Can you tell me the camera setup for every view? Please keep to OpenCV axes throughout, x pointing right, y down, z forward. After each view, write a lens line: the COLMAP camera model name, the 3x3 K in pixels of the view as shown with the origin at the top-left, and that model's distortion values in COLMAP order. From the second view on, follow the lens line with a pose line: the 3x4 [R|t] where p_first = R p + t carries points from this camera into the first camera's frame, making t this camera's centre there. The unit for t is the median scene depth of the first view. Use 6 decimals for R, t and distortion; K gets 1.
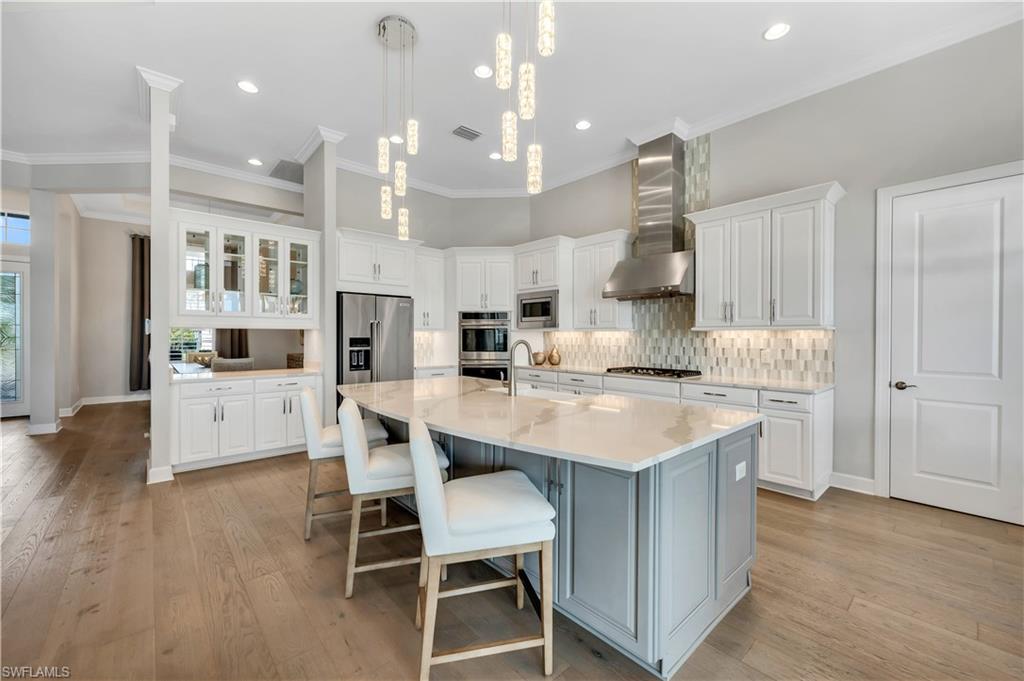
lens RADIAL K [[413.1, 0, 508.7], [0, 413.1, 337.6], [0, 0, 1]] dist [-0.008942, 0.001683]
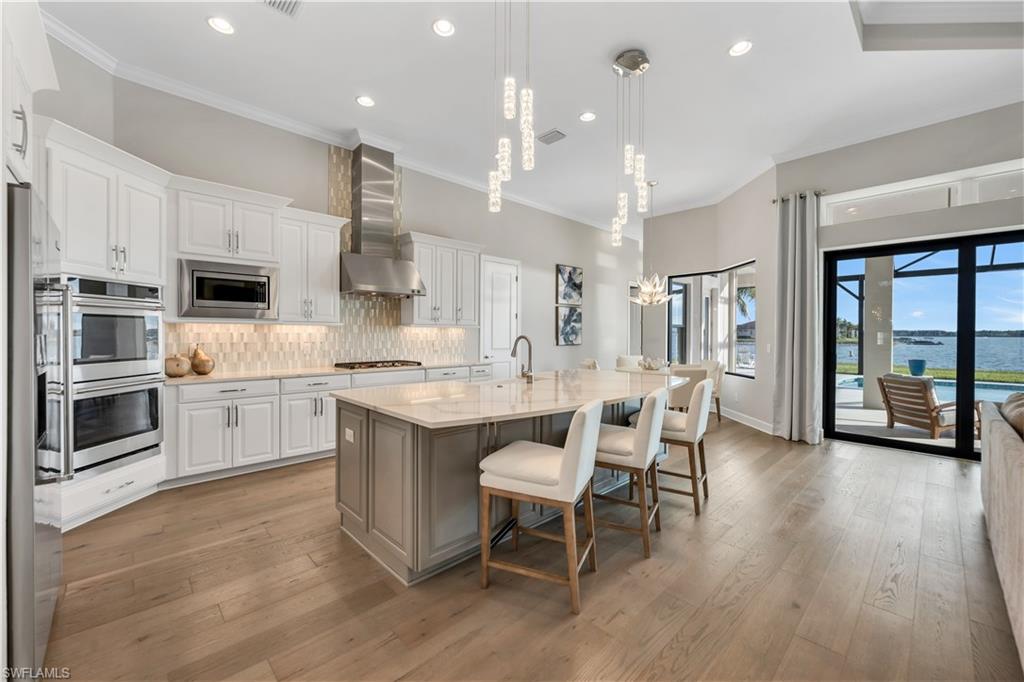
lens RADIAL K [[417.5, 0, 510.5], [0, 417.5, 338.8], [0, 0, 1]] dist [0.002108, 0.000106]
pose [[-0.060817, -0.020163, 0.997945, -0.647949], [-0.006138, 0.999785, 0.019826, -0.007179], [-0.998130, -0.004920, -0.060928, 0.616794]]
